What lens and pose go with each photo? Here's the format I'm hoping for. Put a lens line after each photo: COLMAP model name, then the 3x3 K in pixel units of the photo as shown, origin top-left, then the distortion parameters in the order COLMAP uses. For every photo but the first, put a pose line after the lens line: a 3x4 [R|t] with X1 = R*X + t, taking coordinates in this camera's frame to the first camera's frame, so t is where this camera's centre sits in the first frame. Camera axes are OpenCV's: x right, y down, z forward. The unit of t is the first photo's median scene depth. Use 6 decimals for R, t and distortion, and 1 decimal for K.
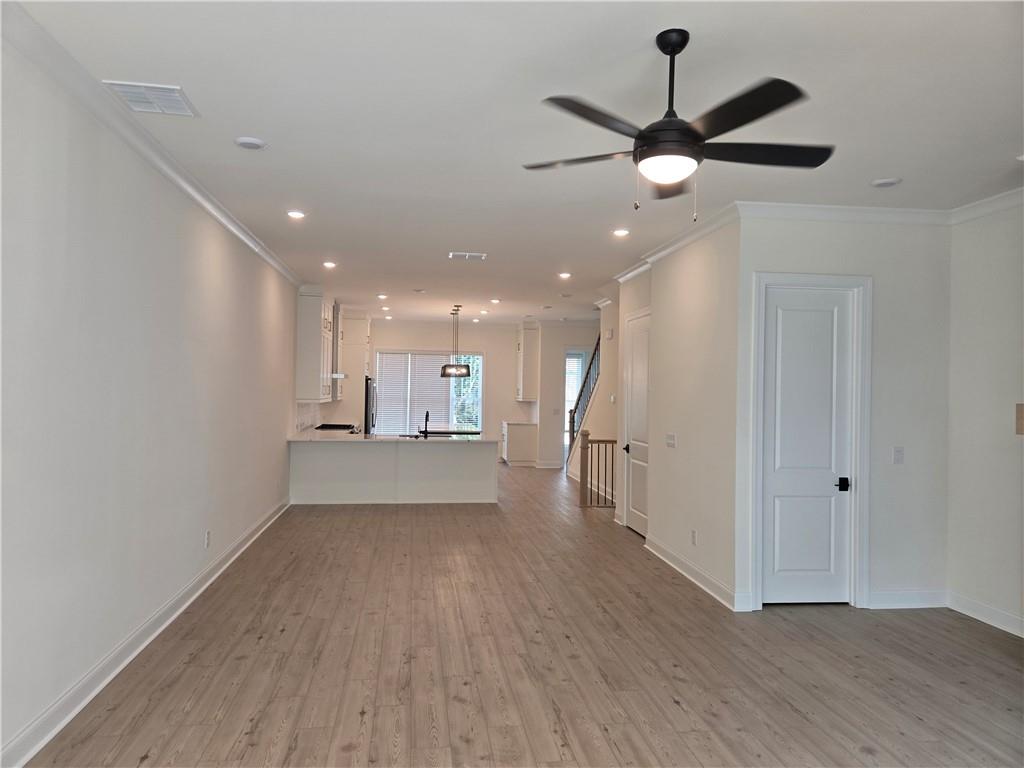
lens RADIAL K [[673.8, 0, 506.4], [0, 673.8, 382.1], [0, 0, 1]] dist [0.000219, -0.000325]
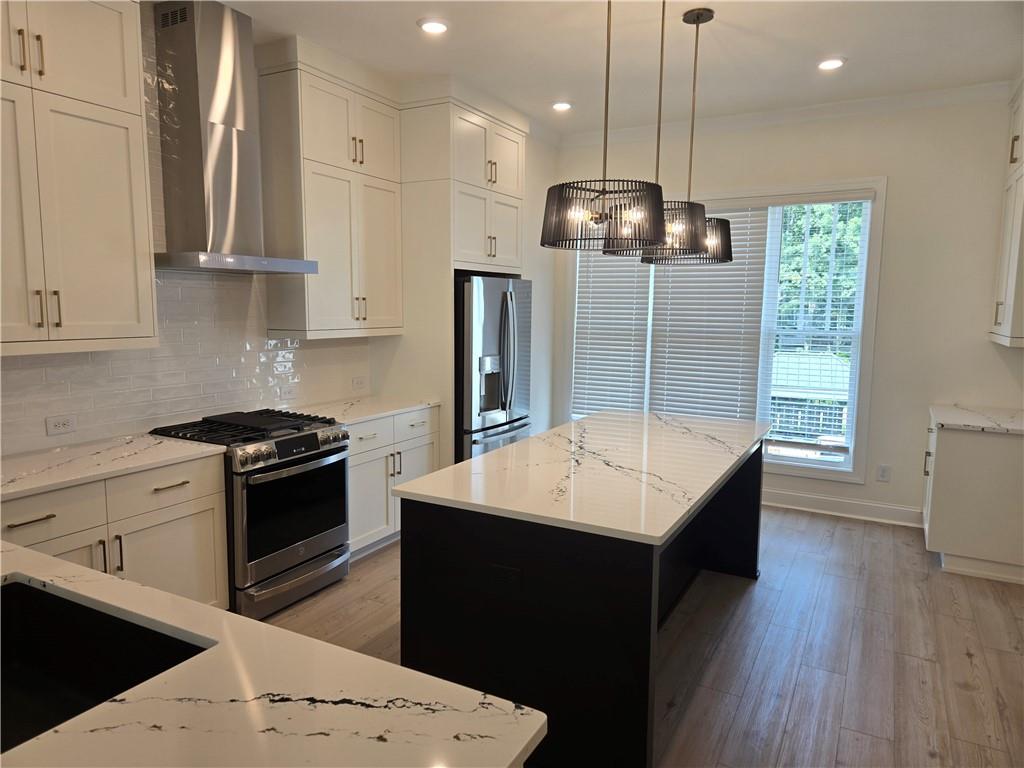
lens RADIAL K [[693.0, 0, 493.5], [0, 693.0, 382.0], [0, 0, 1]] dist [0.016748, -0.000039]
pose [[0.802542, 0.055009, -0.594055, 0.026549], [0.012270, 0.994008, 0.108620, 0.010391], [0.596470, -0.094462, 0.797058, 0.723933]]
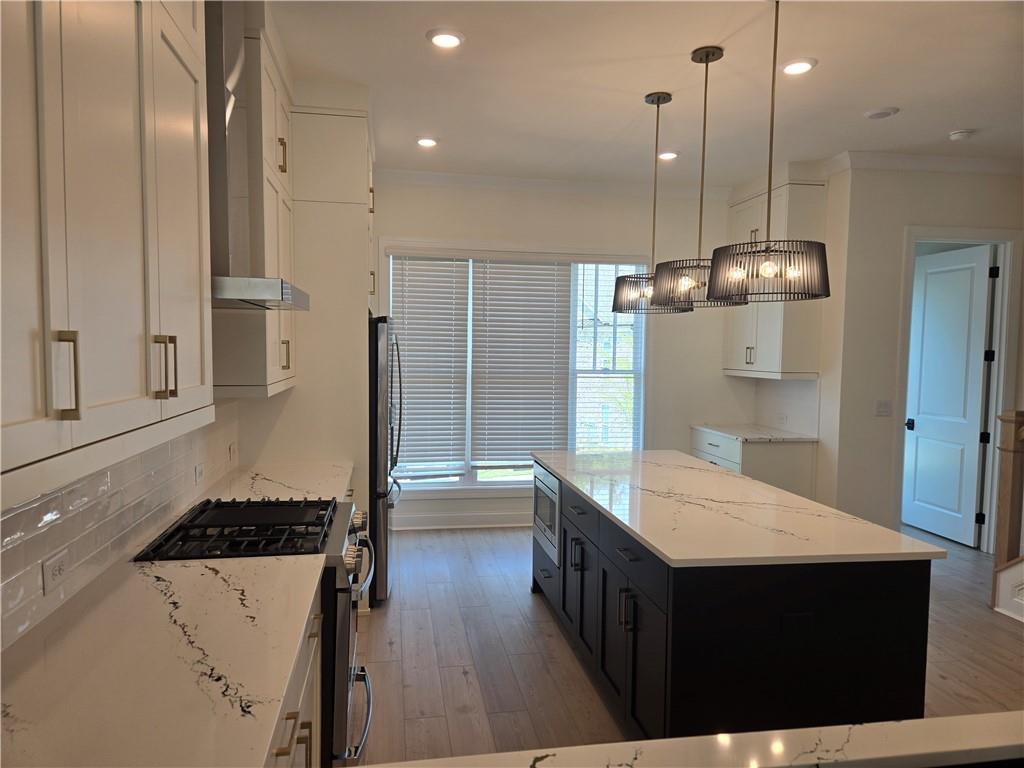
lens RADIAL K [[673.8, 0, 506.4], [0, 673.8, 382.1], [0, 0, 1]] dist [0.000219, -0.000325]
pose [[0.999454, -0.009459, 0.031653, -0.157959], [0.007457, 0.997999, 0.062787, 0.005445], [-0.032183, -0.062517, 0.997525, 0.697348]]
